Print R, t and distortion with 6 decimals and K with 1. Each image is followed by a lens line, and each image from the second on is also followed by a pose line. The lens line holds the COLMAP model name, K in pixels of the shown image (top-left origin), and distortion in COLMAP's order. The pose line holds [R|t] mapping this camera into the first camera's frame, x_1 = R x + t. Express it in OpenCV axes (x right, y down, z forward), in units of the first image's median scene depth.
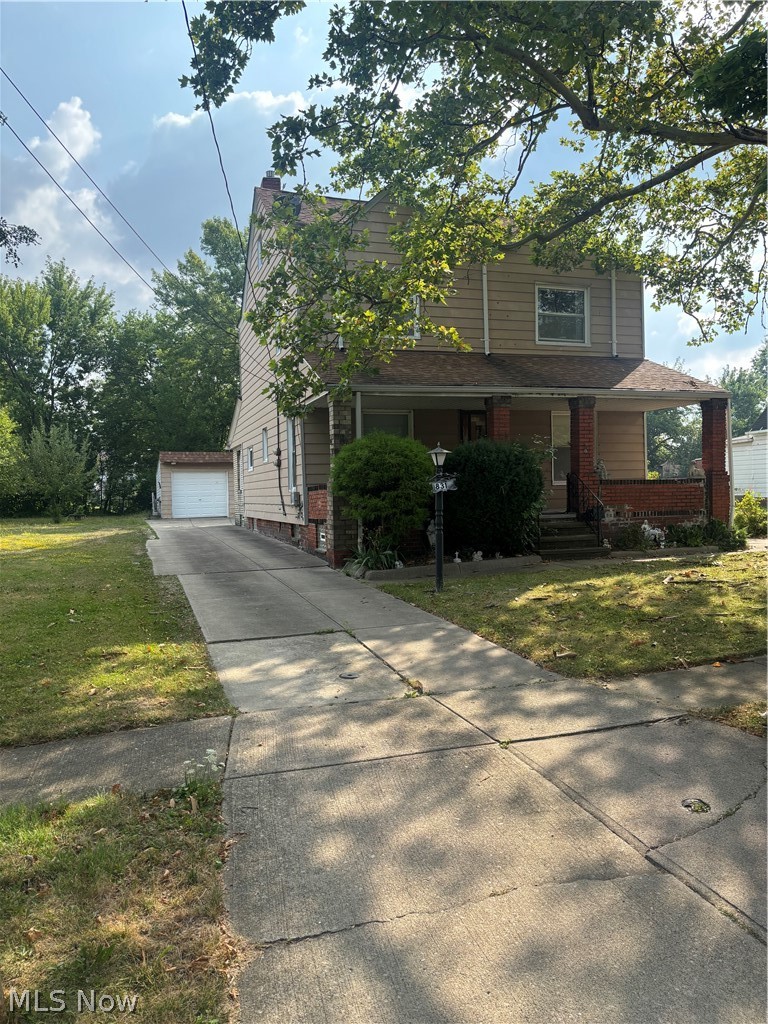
lens RADIAL K [[777.4, 0, 383.5], [0, 777.4, 510.3], [0, 0, 1]] dist [-0.004433, -0.000505]
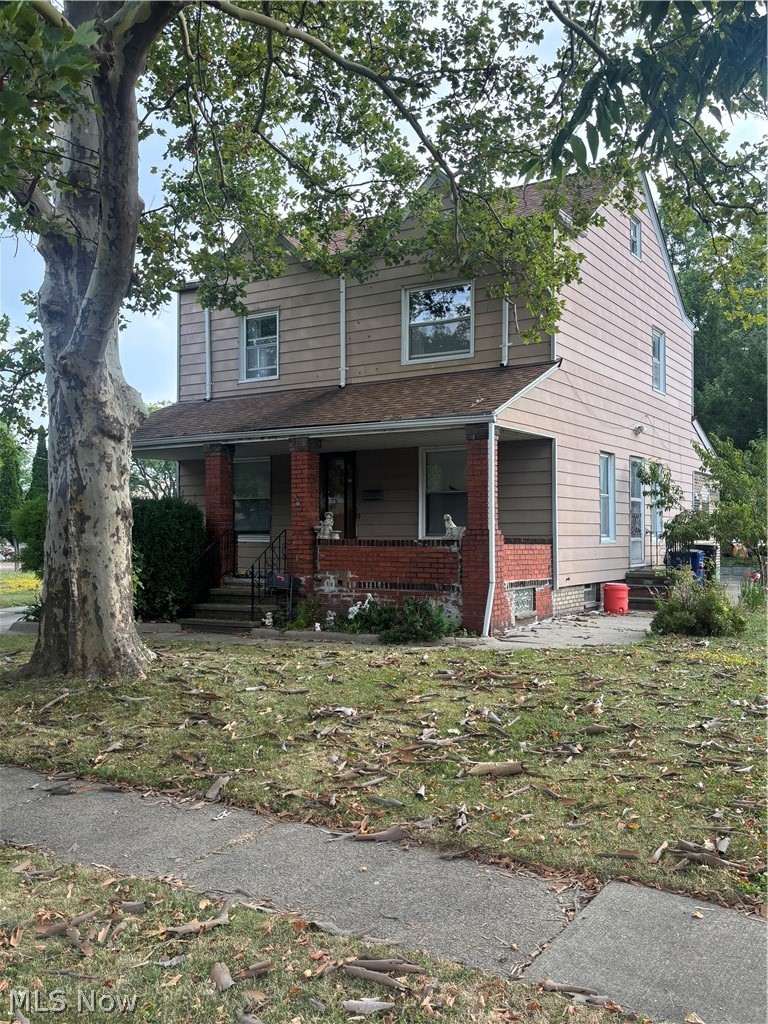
lens RADIAL K [[943.9, 0, 384.6], [0, 943.9, 513.5], [0, 0, 1]] dist [0.010518, 0.000000]
pose [[0.653639, 0.005268, -0.756788, 0.941245], [-0.029162, 0.999408, -0.018230, -0.044154], [0.756245, 0.033985, 0.653406, 0.365771]]
